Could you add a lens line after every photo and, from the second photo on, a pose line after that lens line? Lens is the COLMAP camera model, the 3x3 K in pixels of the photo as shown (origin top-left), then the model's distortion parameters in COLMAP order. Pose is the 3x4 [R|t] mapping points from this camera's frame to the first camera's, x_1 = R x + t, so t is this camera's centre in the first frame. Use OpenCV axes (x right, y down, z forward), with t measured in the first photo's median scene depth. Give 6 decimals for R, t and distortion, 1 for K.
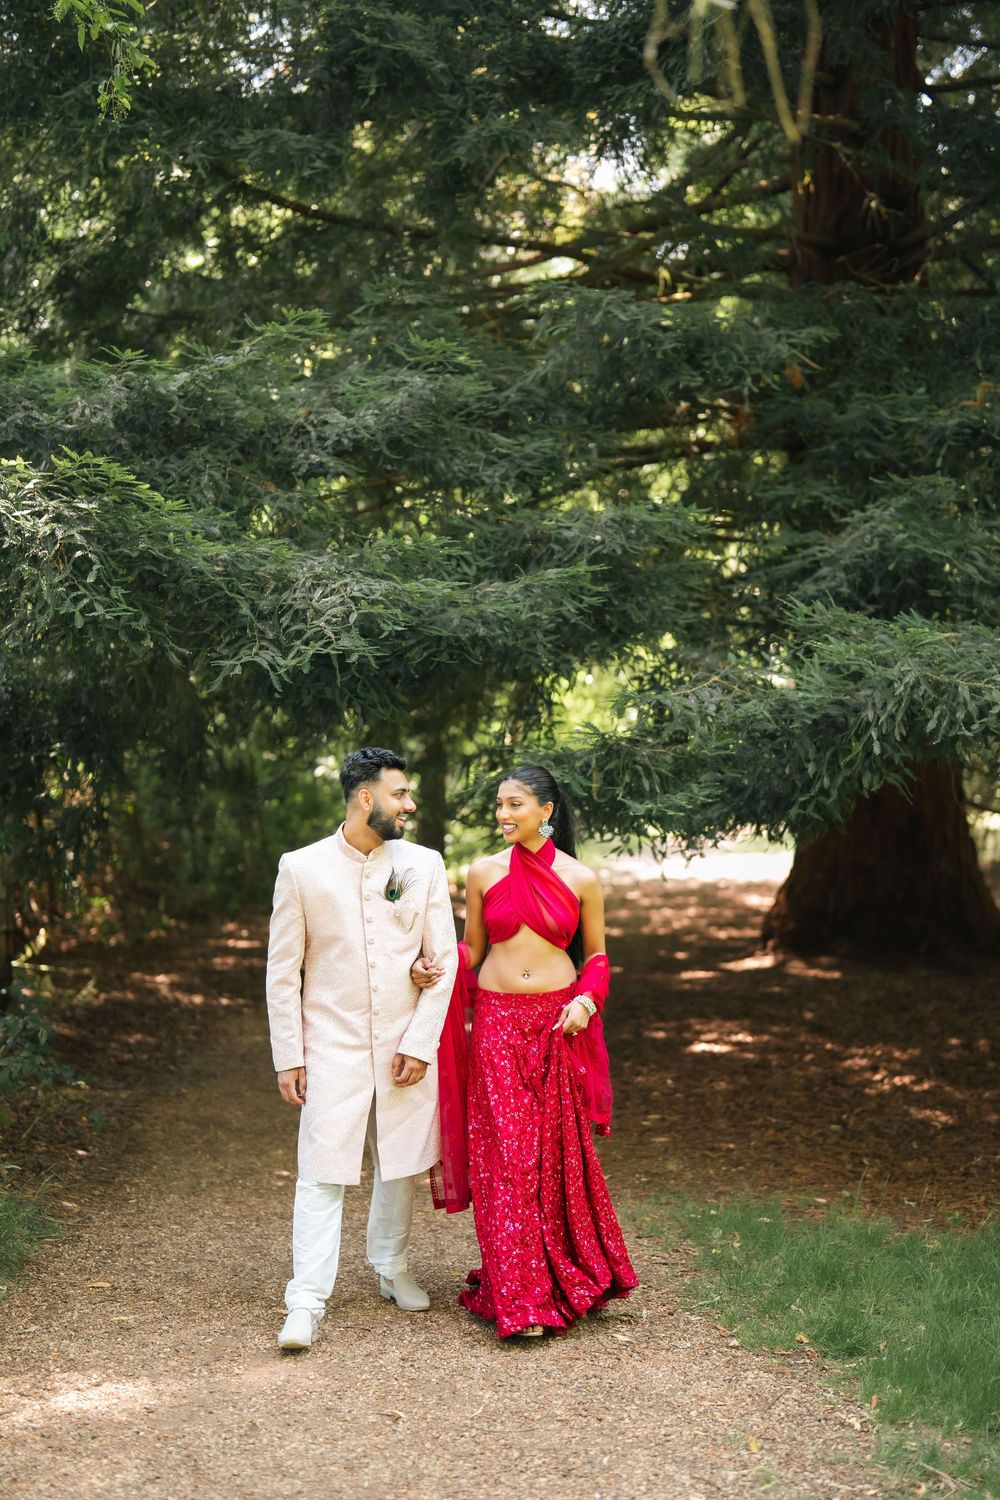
lens RADIAL K [[2147.5, 0, 529.5], [0, 2147.5, 745.9], [0, 0, 1]] dist [0.026762, 0.103479]
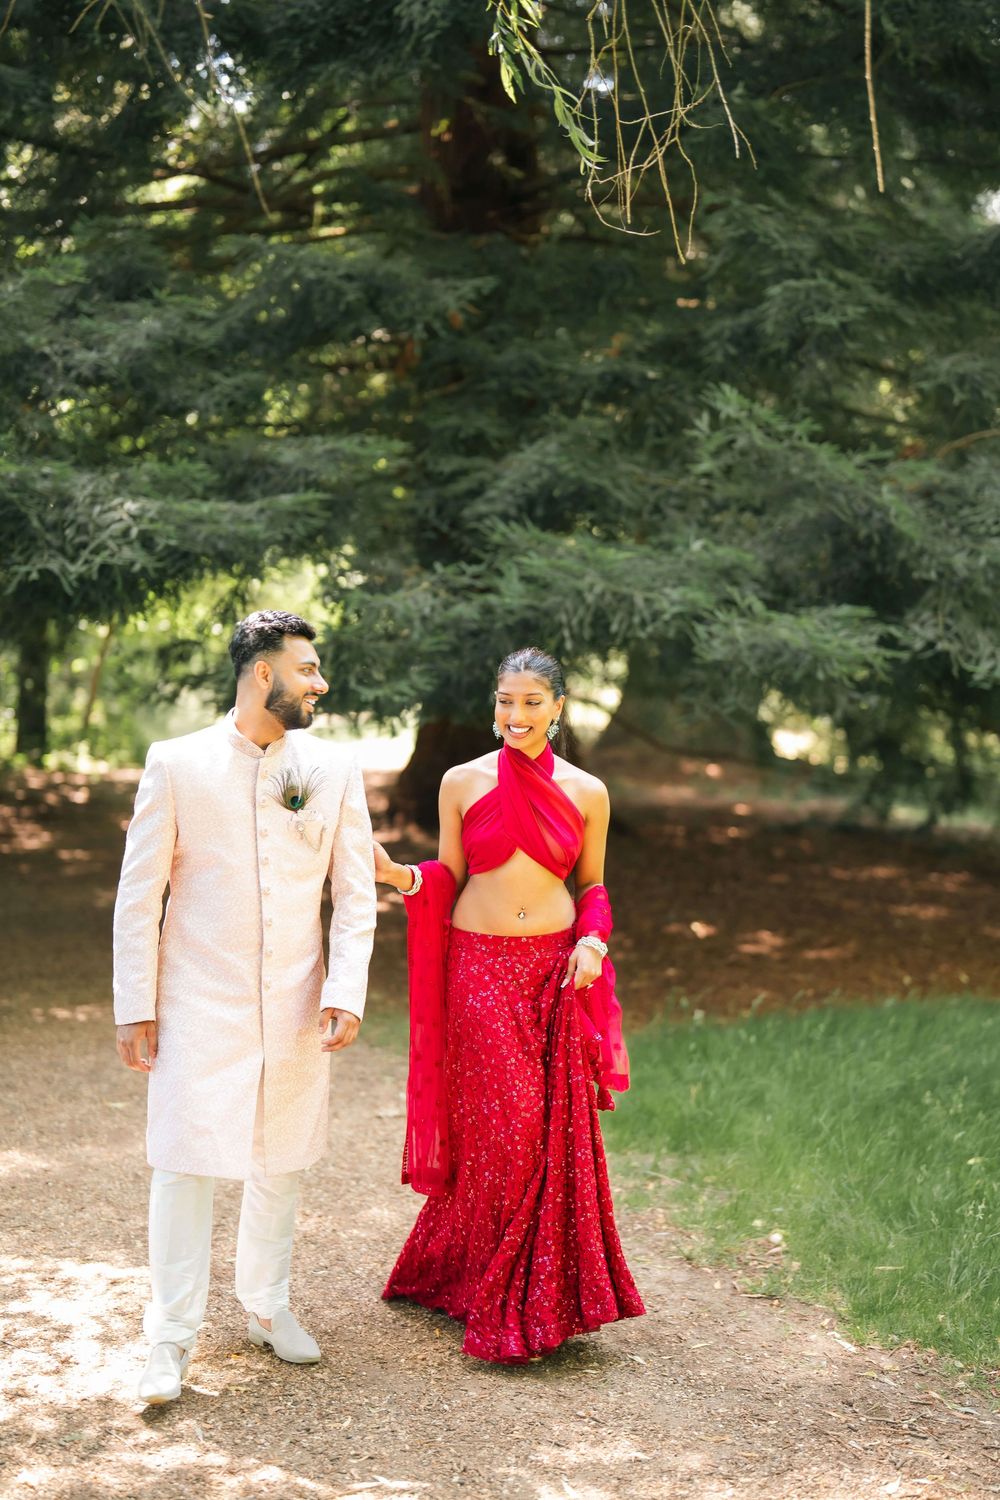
lens RADIAL K [[2147.5, 0, 529.5], [0, 2147.5, 745.9], [0, 0, 1]] dist [0.026762, 0.103479]
pose [[0.975496, -0.005641, 0.219945, -0.127960], [-0.006013, 0.998614, 0.052284, -0.005376], [-0.219935, -0.052325, 0.974110, -0.199505]]
